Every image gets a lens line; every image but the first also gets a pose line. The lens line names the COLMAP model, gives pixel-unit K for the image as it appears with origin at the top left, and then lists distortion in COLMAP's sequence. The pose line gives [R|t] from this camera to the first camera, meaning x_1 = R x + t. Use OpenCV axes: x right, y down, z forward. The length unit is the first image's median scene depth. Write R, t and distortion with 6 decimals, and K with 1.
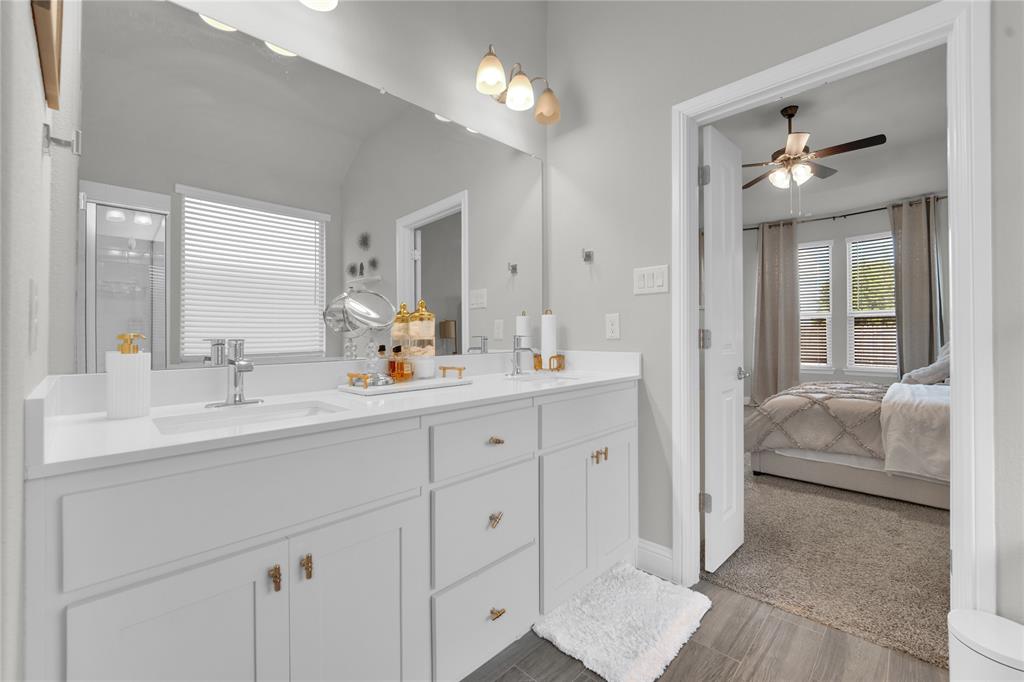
lens RADIAL K [[421.3, 0, 514.4], [0, 421.3, 331.5], [0, 0, 1]] dist [-0.000867, -0.000141]
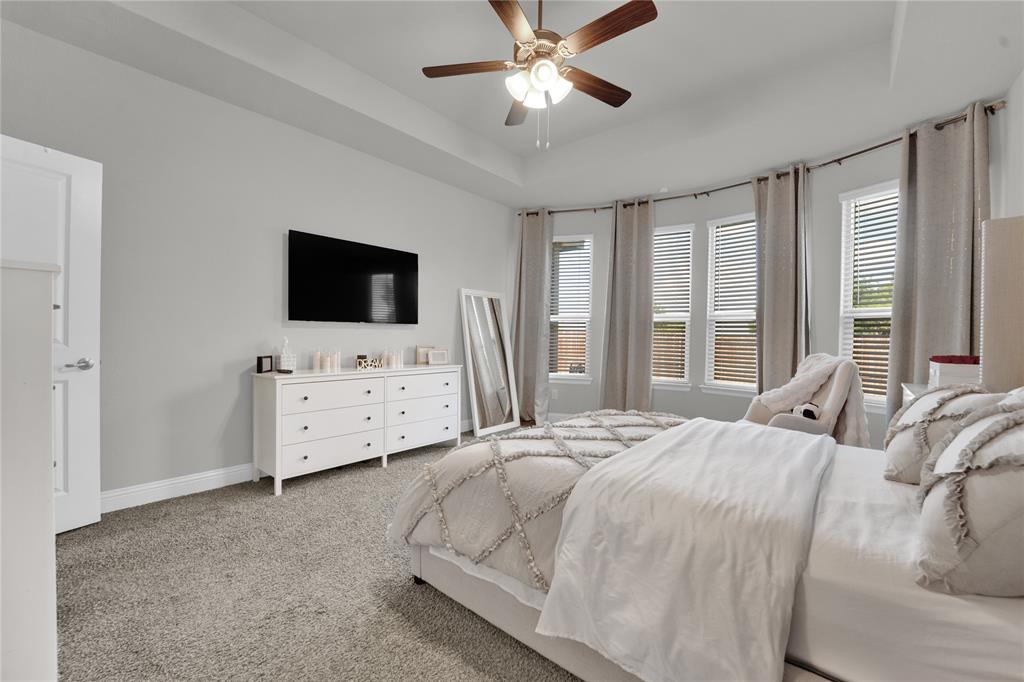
lens RADIAL K [[418.0, 0, 488.2], [0, 418.0, 340.4], [0, 0, 1]] dist [-0.014576, 0.000030]
pose [[0.998466, 0.021338, 0.051082, 0.364527], [-0.022305, 0.999581, 0.018438, -0.001977], [-0.050667, -0.019550, 0.998524, 0.249626]]
